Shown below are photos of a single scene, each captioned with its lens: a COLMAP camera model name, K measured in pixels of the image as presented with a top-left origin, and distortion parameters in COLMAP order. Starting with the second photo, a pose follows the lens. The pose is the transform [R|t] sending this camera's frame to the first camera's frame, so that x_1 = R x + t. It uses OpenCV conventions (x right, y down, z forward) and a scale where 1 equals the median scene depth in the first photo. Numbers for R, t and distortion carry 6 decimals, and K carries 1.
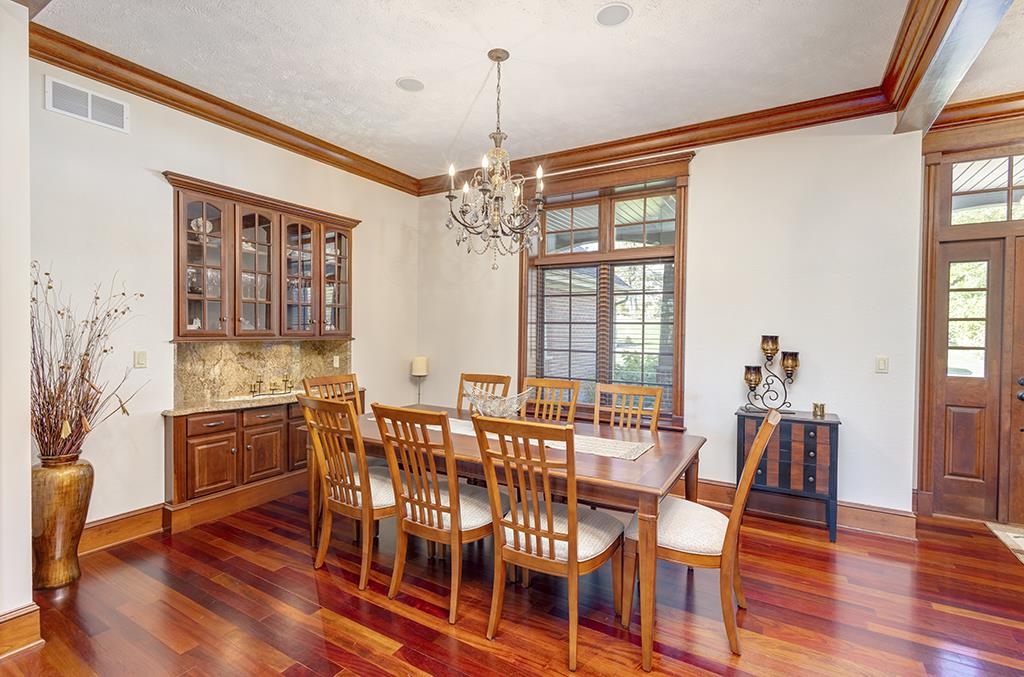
lens RADIAL K [[469.1, 0, 511.5], [0, 469.1, 336.3], [0, 0, 1]] dist [-0.001539, -0.000043]
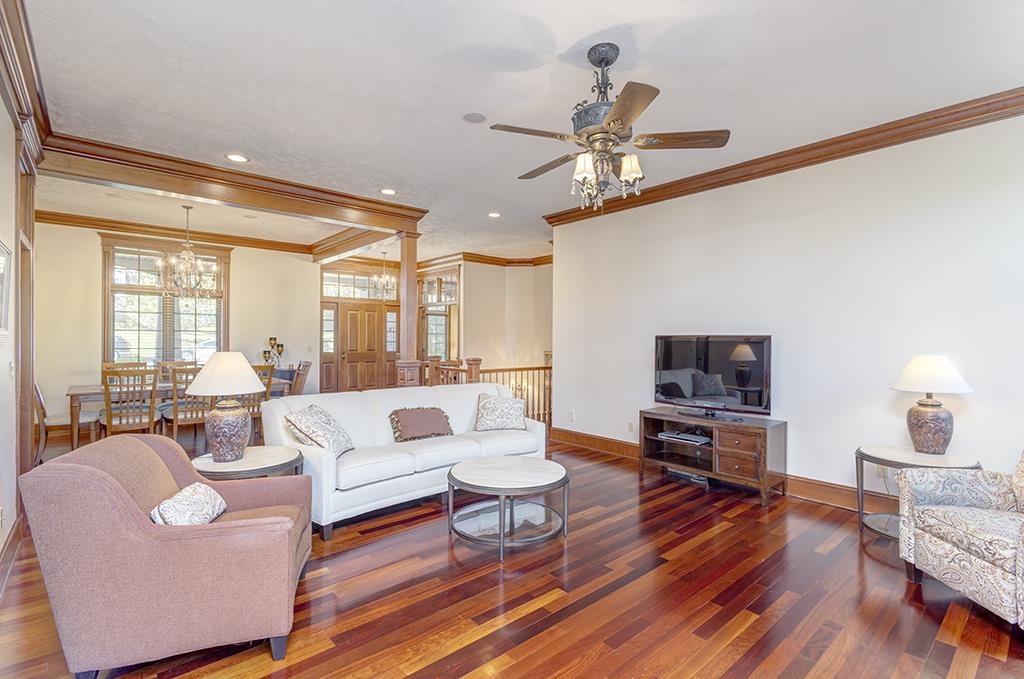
lens RADIAL K [[473.9, 0, 510.4], [0, 473.9, 339.6], [0, 0, 1]] dist [-0.000328, 0.000060]
pose [[0.315635, -0.010983, 0.948817, -1.312655], [0.017531, 0.999830, 0.005741, 0.016792], [-0.948719, 0.014822, 0.315774, -0.868502]]
